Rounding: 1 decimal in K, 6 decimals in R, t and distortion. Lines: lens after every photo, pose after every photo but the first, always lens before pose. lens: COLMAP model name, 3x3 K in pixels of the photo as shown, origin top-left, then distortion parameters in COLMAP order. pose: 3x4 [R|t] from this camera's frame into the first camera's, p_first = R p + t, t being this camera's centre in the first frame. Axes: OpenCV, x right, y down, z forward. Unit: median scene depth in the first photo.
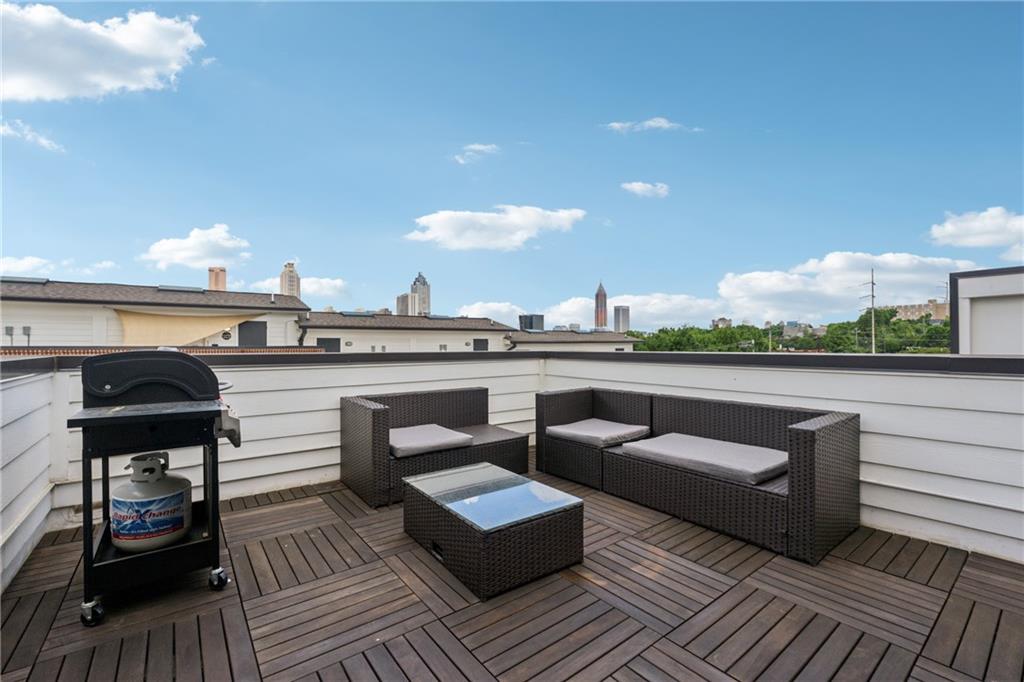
lens RADIAL K [[437.2, 0, 509.9], [0, 437.2, 343.6], [0, 0, 1]] dist [-0.007691, -0.000094]
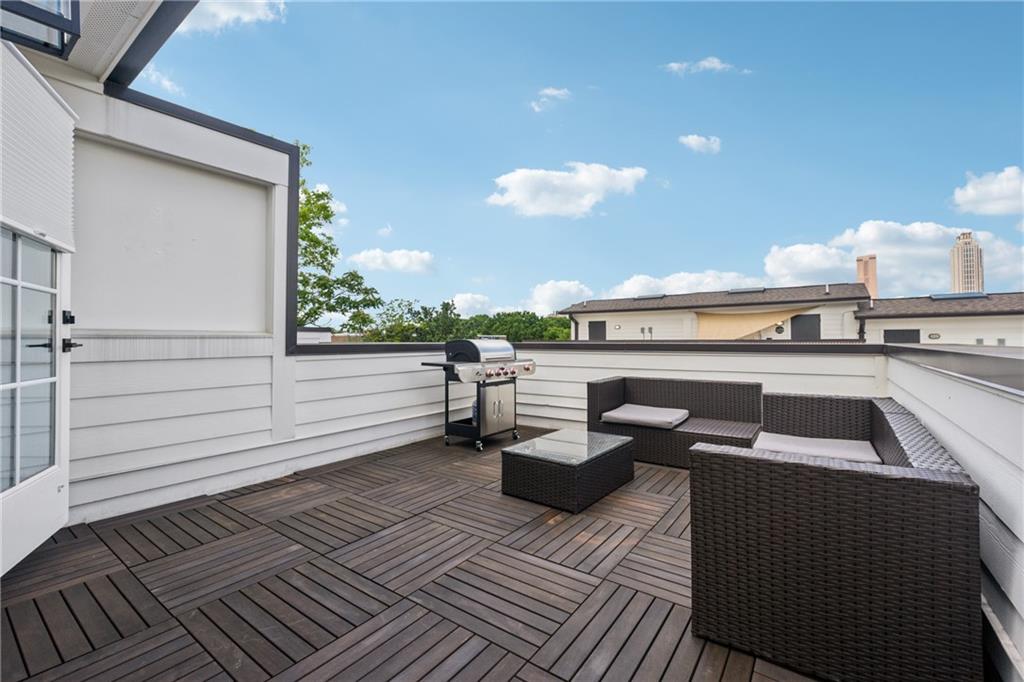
lens RADIAL K [[437.2, 0, 507.2], [0, 437.2, 339.6], [0, 0, 1]] dist [-0.007691, -0.000094]
pose [[0.273415, -0.002677, -0.961892, 0.187005], [0.006729, 0.999977, -0.000870, 0.002583], [0.961873, -0.006235, 0.273427, 0.071569]]
